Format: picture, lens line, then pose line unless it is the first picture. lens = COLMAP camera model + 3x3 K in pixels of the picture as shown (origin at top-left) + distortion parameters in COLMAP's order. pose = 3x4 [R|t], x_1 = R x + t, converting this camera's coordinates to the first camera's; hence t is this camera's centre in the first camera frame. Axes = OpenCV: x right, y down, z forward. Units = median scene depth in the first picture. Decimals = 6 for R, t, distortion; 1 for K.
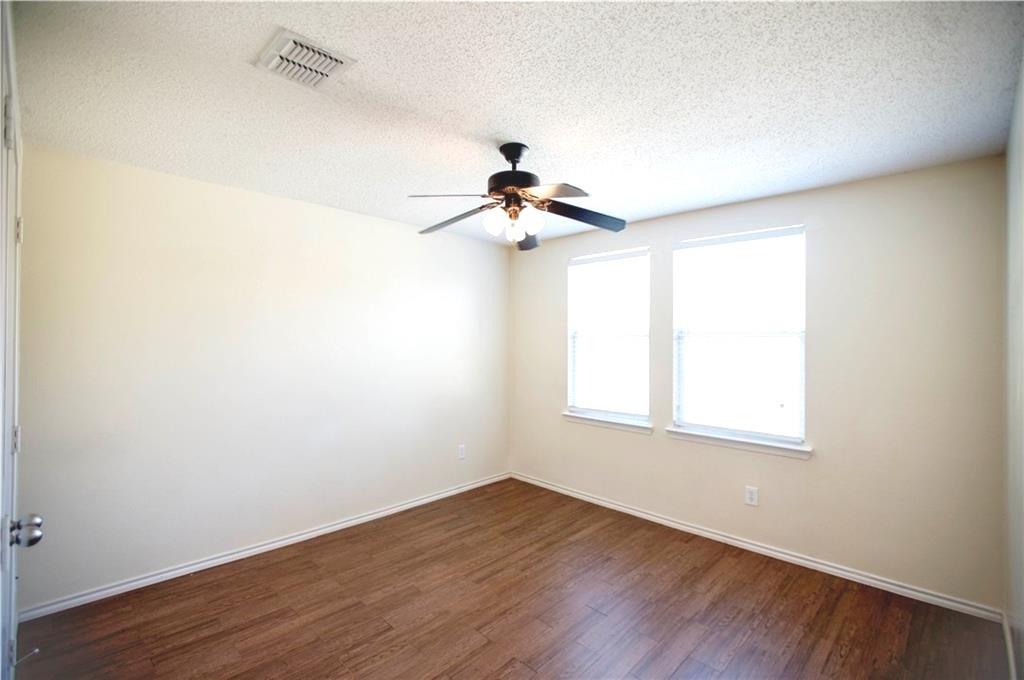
lens RADIAL K [[484.8, 0, 512.0], [0, 484.8, 340.0], [0, 0, 1]] dist [0.045364, -0.025015]
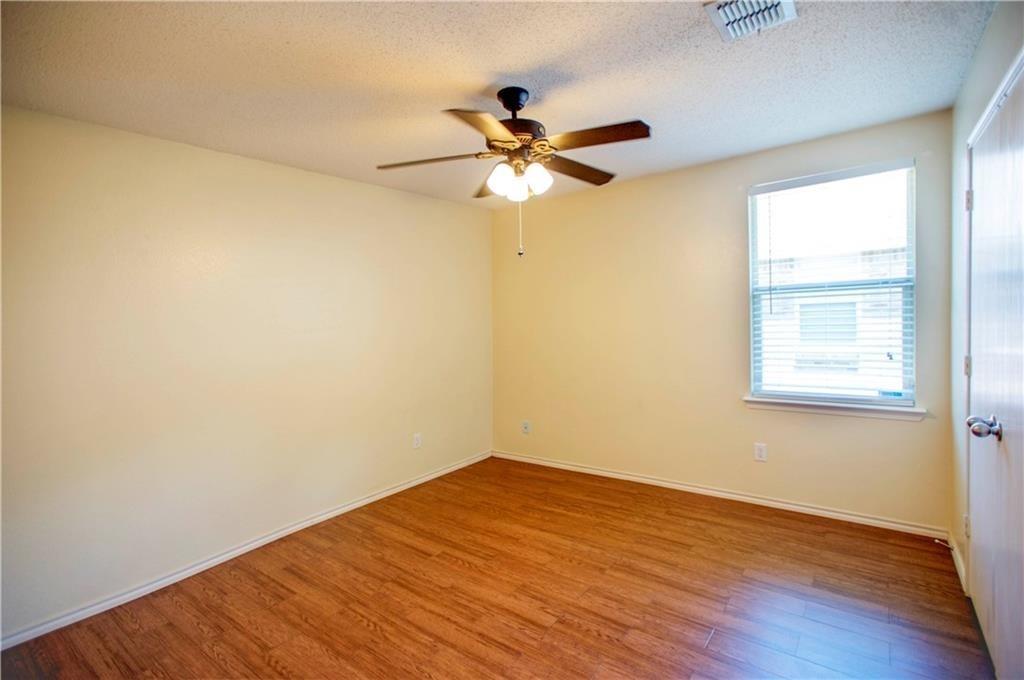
lens RADIAL K [[484.8, 0, 512.0], [0, 484.8, 340.0], [0, 0, 1]] dist [0.045364, -0.025015]
pose [[0.988947, -0.075480, 0.127620, -0.141049], [0.068020, 0.995765, 0.061845, -0.007013], [-0.131748, -0.052481, 0.989893, 0.107633]]
